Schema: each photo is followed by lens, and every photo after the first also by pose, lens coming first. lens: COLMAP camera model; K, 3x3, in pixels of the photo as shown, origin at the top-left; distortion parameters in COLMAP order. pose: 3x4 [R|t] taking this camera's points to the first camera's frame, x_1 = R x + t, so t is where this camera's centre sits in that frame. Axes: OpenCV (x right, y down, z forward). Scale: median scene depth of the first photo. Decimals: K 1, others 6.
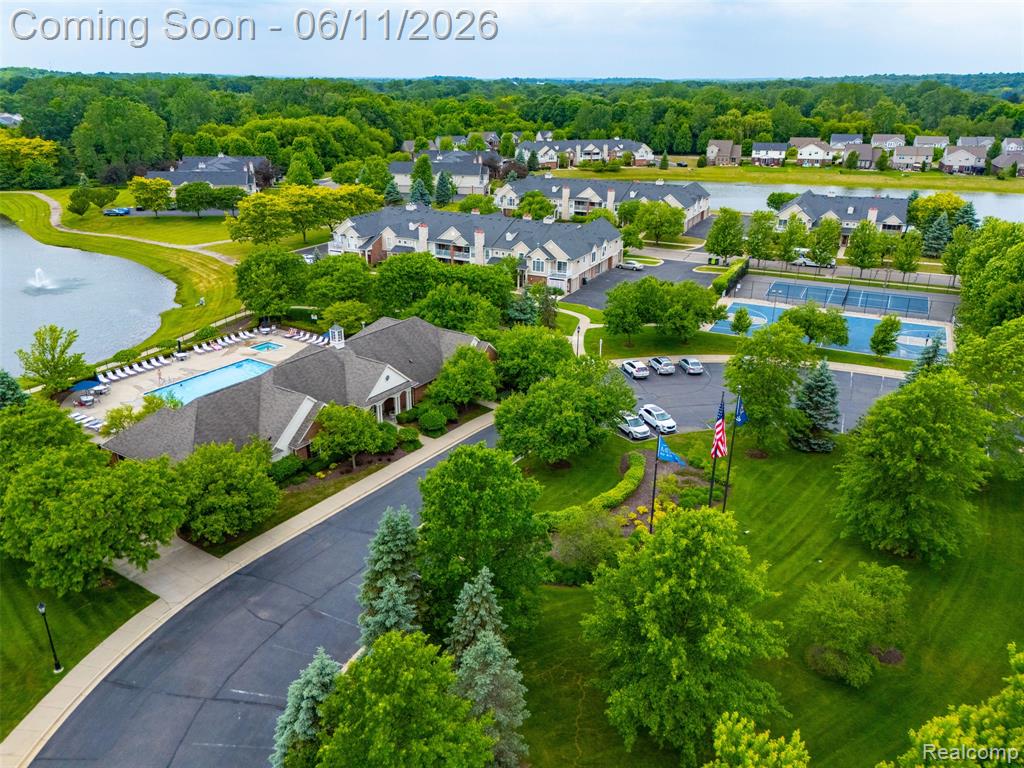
lens RADIAL K [[755.3, 0, 514.0], [0, 755.3, 383.7], [0, 0, 1]] dist [0.059195, -0.055320]
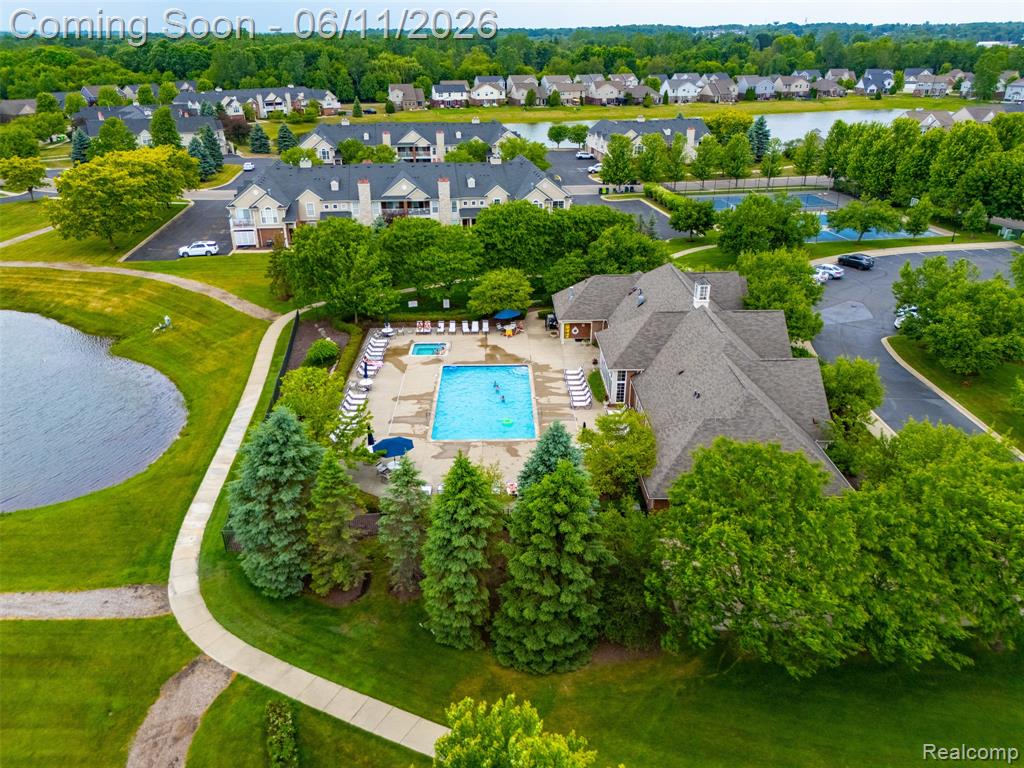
lens RADIAL K [[755.3, 0, 514.0], [0, 755.3, 383.7], [0, 0, 1]] dist [0.059195, -0.055320]
pose [[0.820424, -0.244131, 0.517015, -0.212104], [0.218809, 0.969483, 0.110566, -0.025914], [-0.528230, 0.022416, 0.848805, 0.111493]]
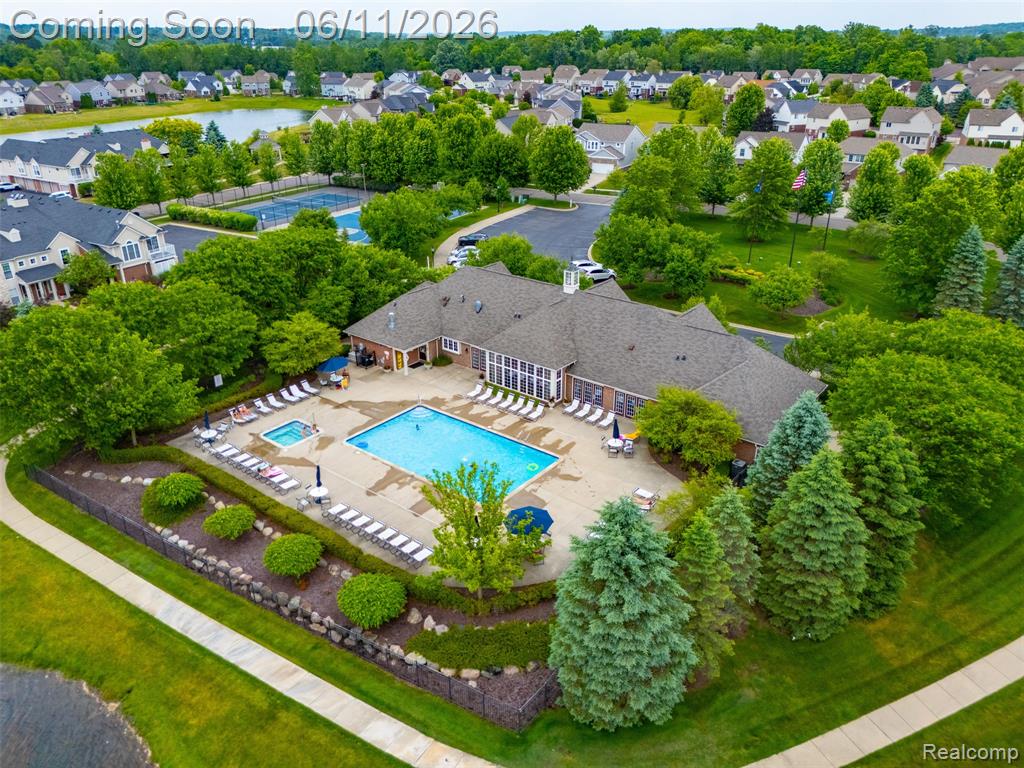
lens RADIAL K [[749.6, 0, 512.0], [0, 749.6, 384.0], [0, 0, 1]] dist [0.043014, -0.037576]
pose [[0.083991, -0.421533, 0.902915, -0.267453], [0.371914, 0.853900, 0.364054, -0.074316], [-0.924459, 0.305230, 0.228494, 0.231635]]
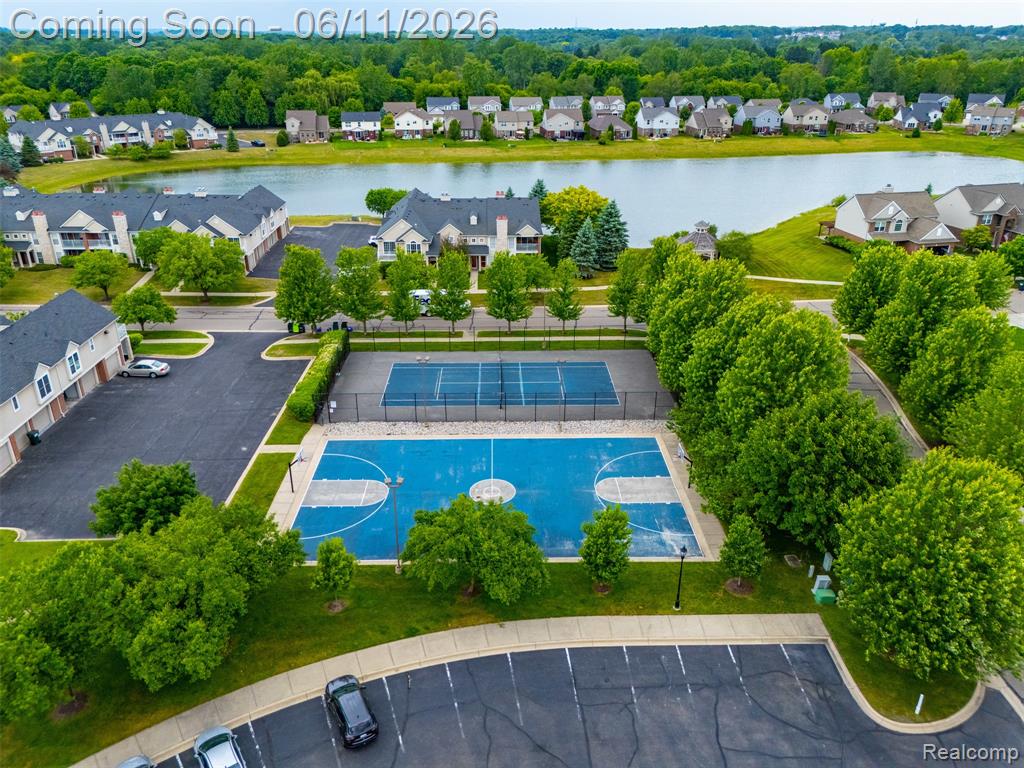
lens RADIAL K [[755.3, 0, 514.0], [0, 755.3, 383.7], [0, 0, 1]] dist [0.059195, -0.055320]
pose [[0.884208, -0.196662, 0.423674, 0.074719], [0.174698, 0.980453, 0.090515, -0.072230], [-0.433193, -0.006019, 0.901281, 0.179390]]
